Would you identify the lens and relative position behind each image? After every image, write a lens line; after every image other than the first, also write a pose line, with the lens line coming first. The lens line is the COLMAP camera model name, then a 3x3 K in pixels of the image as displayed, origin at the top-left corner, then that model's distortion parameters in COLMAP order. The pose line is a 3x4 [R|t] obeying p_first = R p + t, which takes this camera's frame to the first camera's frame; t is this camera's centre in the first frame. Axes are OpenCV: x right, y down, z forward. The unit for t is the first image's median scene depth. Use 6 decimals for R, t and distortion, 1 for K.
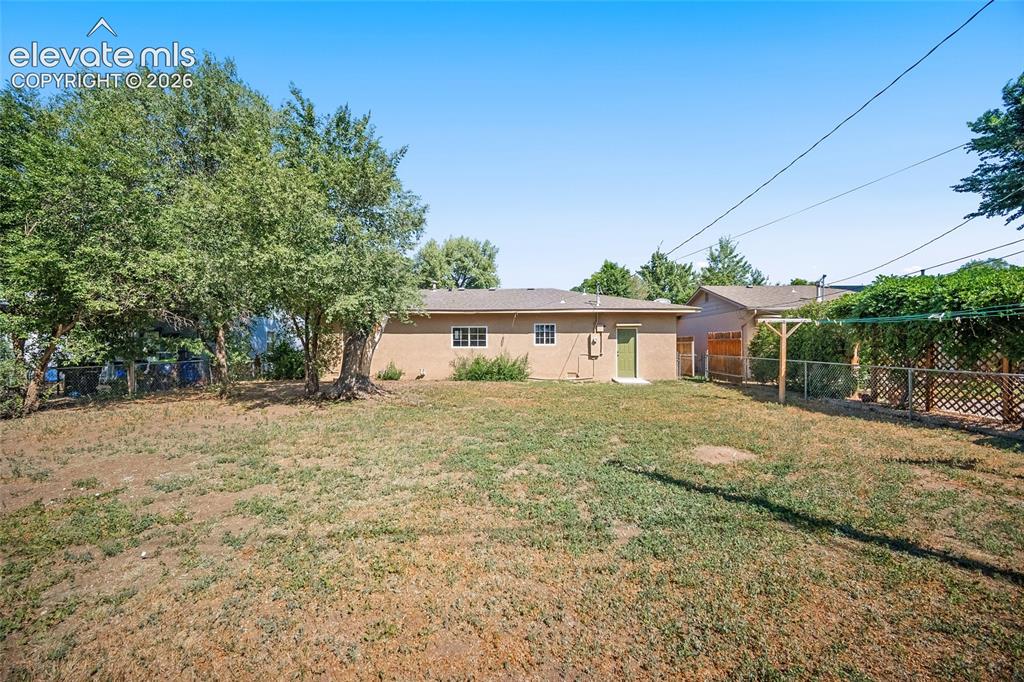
lens RADIAL K [[406.3, 0, 505.6], [0, 406.3, 334.4], [0, 0, 1]] dist [0.000005, 0.000054]
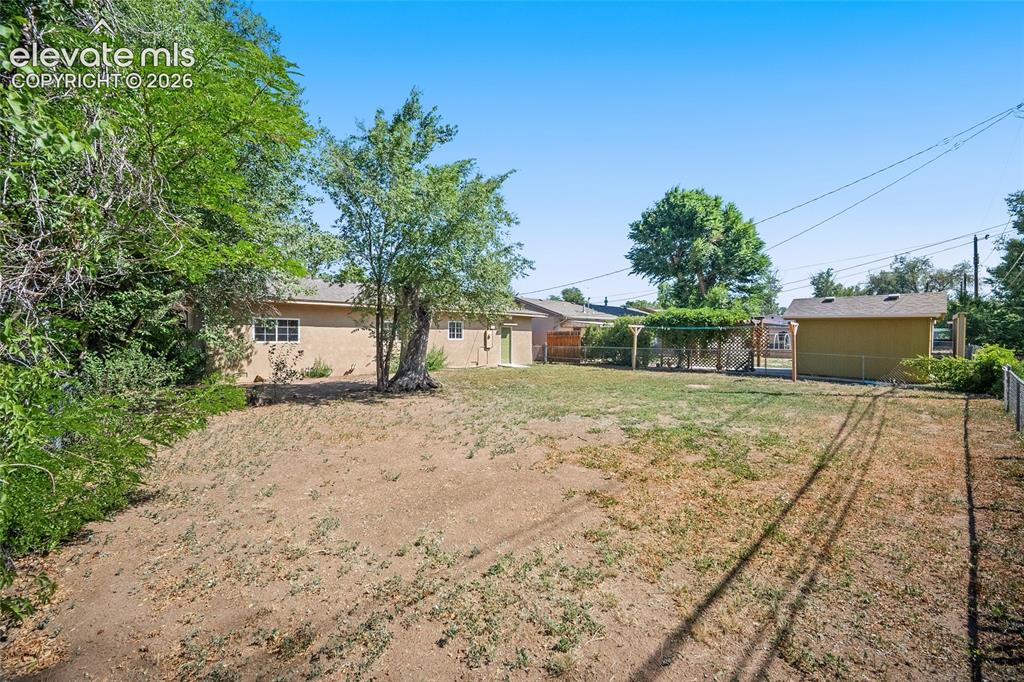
lens RADIAL K [[406.3, 0, 505.6], [0, 406.3, 334.4], [0, 0, 1]] dist [0.000005, 0.000054]
pose [[0.702702, 0.008755, 0.711431, -0.652317], [-0.018537, 0.999810, 0.006006, 0.002063], [-0.711243, -0.017408, 0.702731, 0.060751]]
